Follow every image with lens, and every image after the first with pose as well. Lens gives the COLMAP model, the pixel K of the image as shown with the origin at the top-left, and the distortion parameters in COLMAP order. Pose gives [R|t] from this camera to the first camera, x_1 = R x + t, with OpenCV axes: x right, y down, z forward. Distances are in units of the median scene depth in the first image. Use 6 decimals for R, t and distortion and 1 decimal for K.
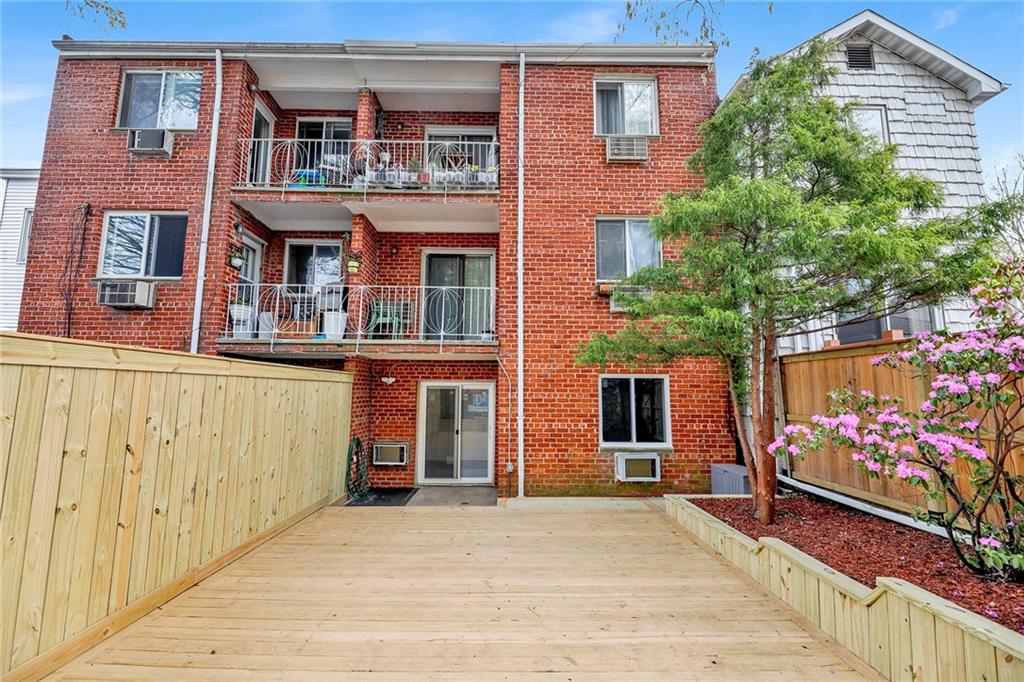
lens RADIAL K [[419.6, 0, 507.2], [0, 419.6, 341.5], [0, 0, 1]] dist [-0.009222, -0.000314]
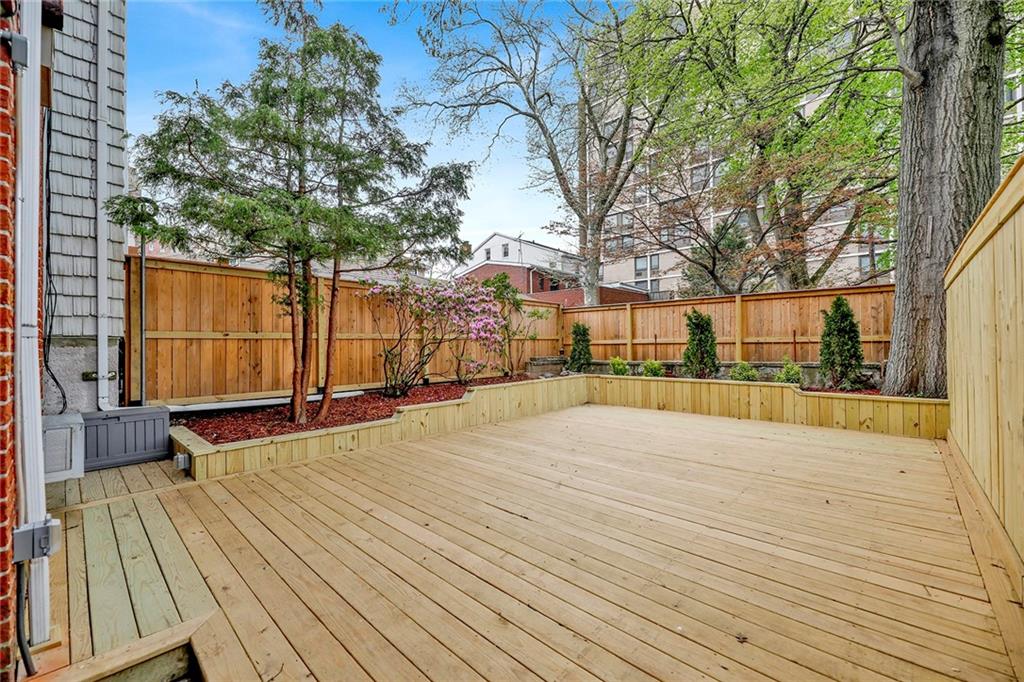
lens RADIAL K [[419.6, 0, 507.2], [0, 419.6, 341.5], [0, 0, 1]] dist [-0.009222, -0.000314]
pose [[-0.726305, 0.003984, 0.687361, -0.683001], [-0.080376, 0.992631, -0.090682, 0.385052], [-0.682657, -0.121110, -0.720633, 1.989192]]
